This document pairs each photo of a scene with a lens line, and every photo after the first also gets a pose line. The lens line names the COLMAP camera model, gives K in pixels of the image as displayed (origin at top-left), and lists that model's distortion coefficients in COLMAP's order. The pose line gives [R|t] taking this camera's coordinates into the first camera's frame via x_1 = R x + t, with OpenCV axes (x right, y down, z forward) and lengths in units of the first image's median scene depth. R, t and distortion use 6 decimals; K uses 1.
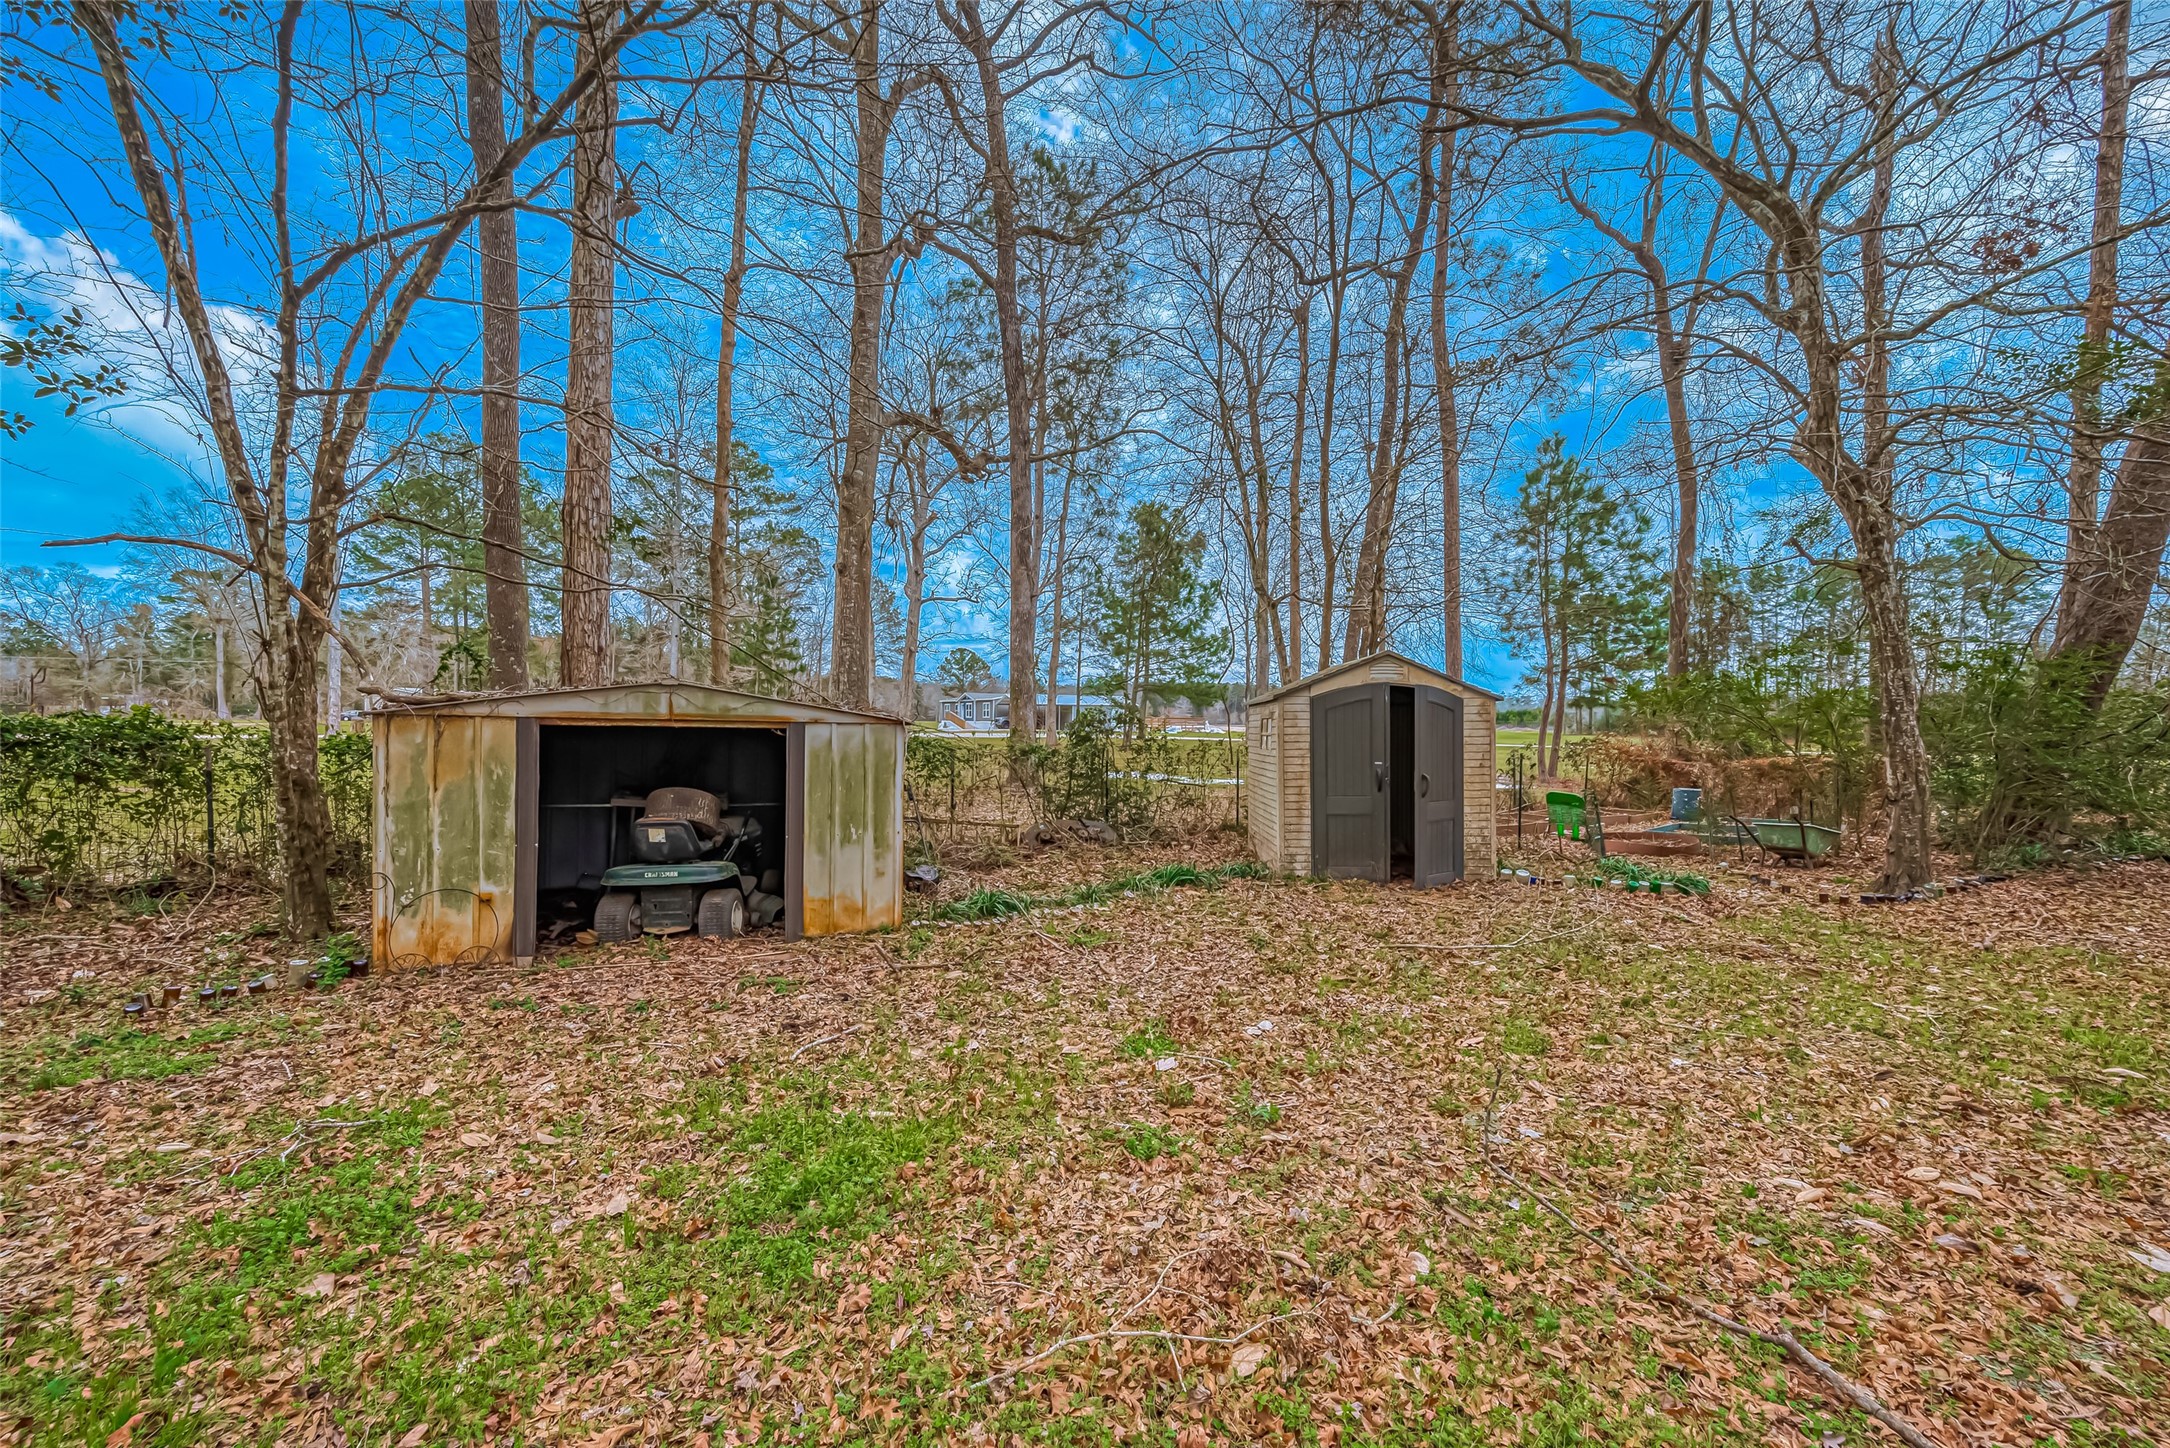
lens RADIAL K [[869.9, 0, 1085.9], [0, 869.9, 723.1], [0, 0, 1]] dist [0.001880, 0.000041]
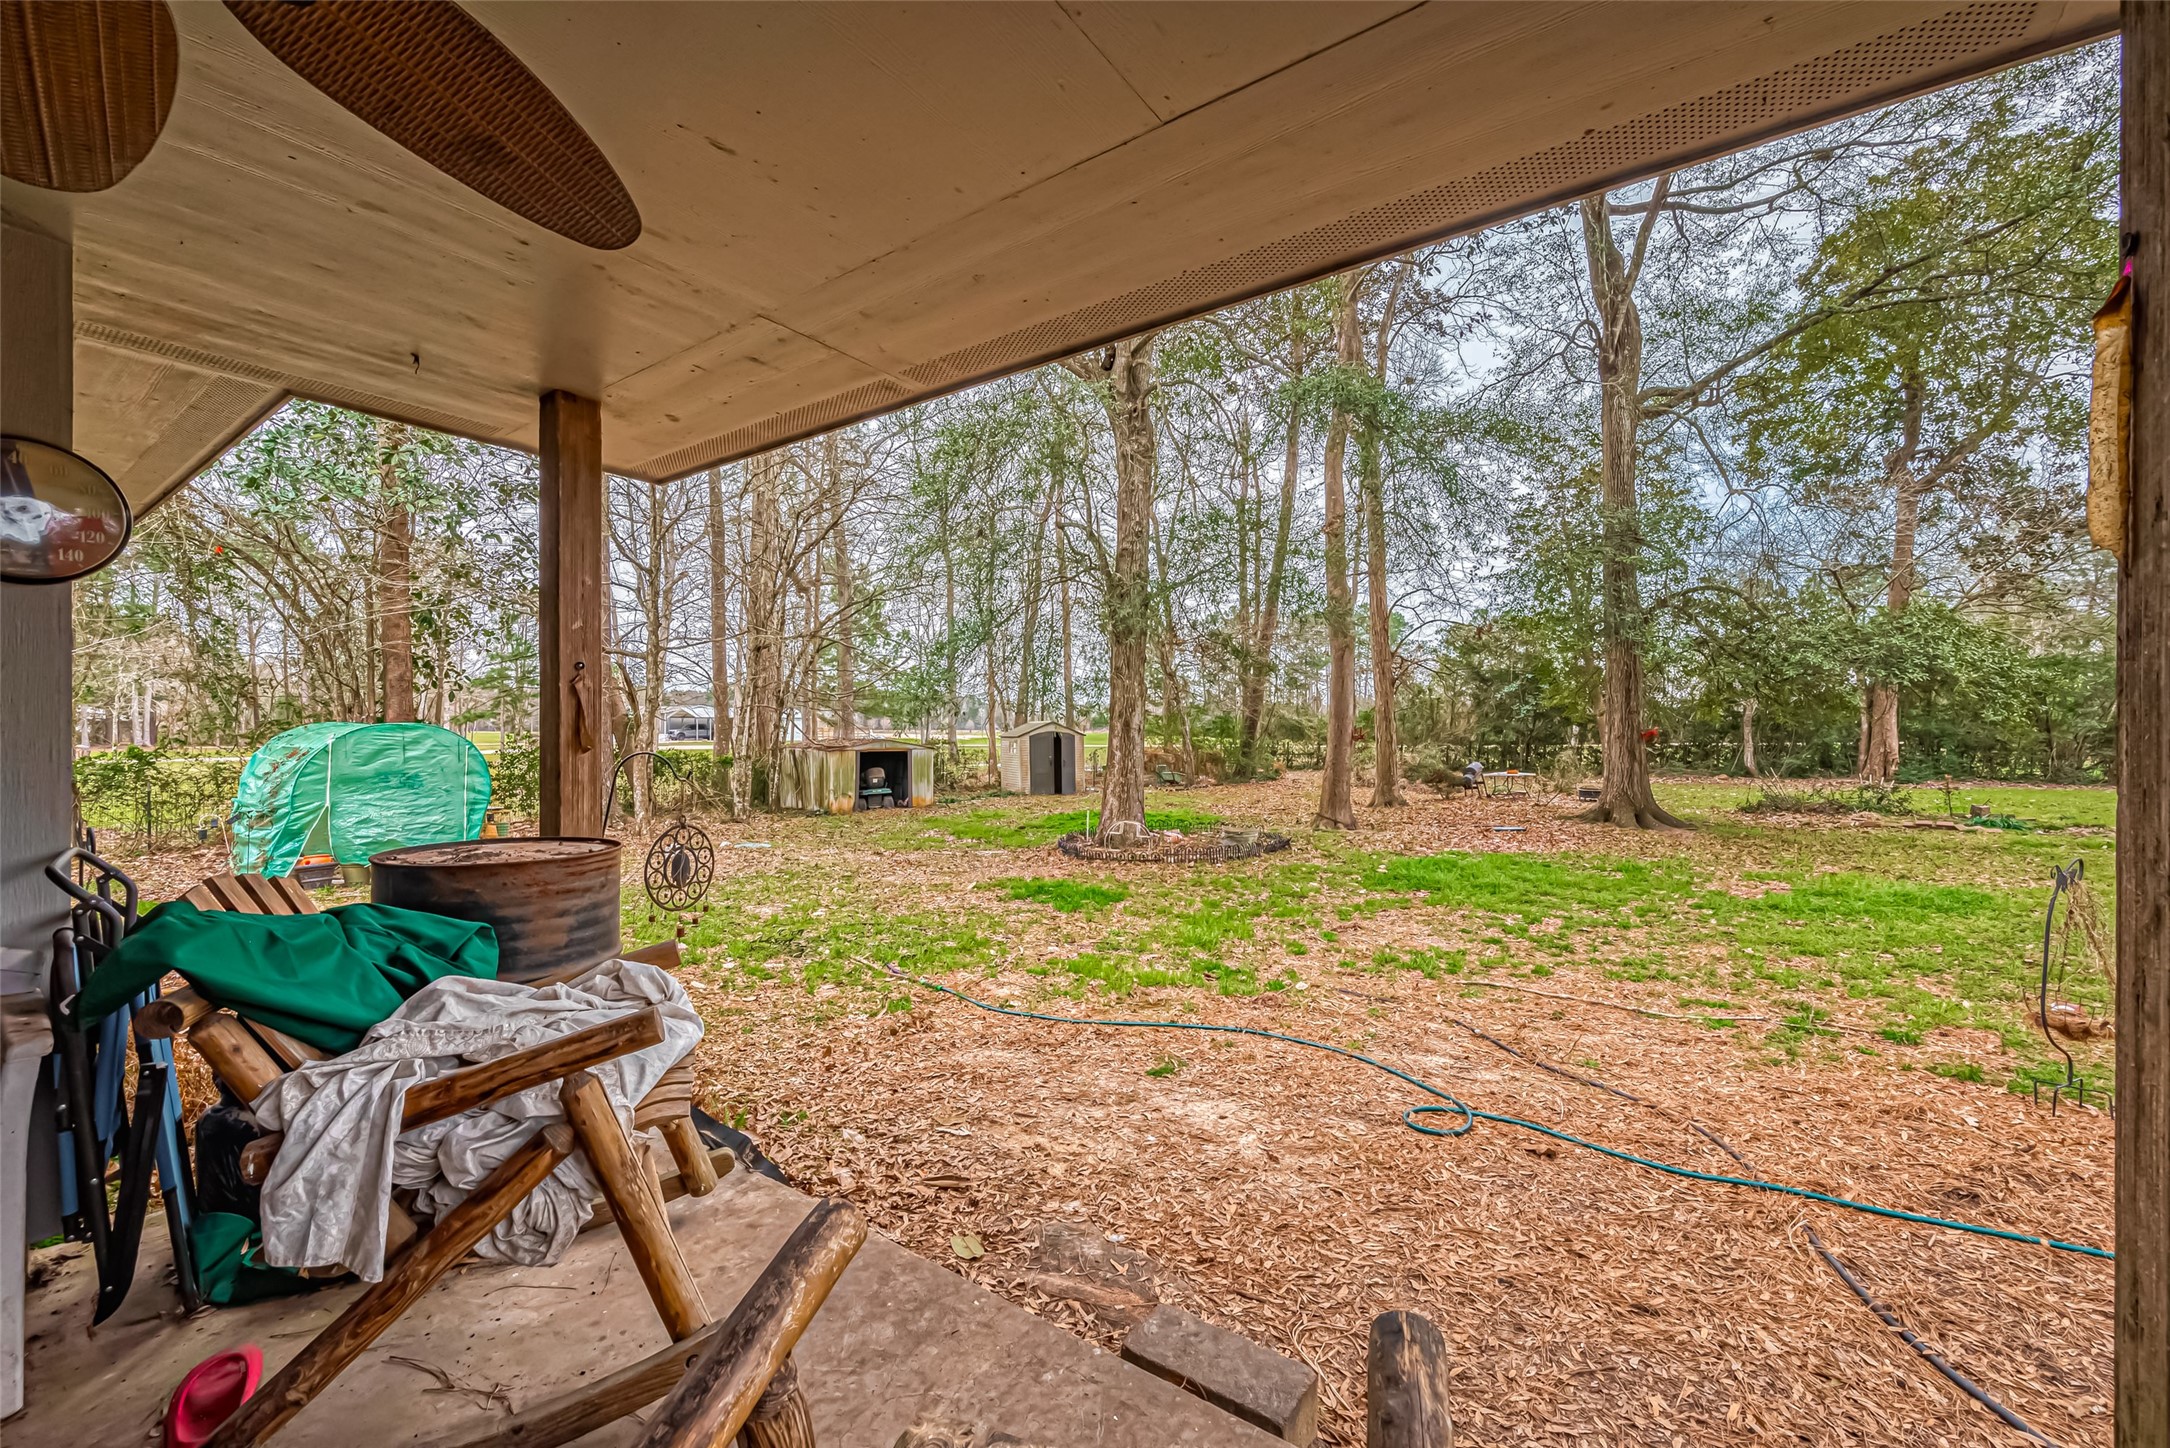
lens RADIAL K [[869.9, 0, 1089.8], [0, 869.9, 721.6], [0, 0, 1]] dist [0.001880, 0.000041]
pose [[0.904885, 0.001103, 0.425655, -1.194316], [-0.002713, 0.999991, 0.003177, -0.127779], [-0.425648, -0.004030, 0.904880, -2.591027]]
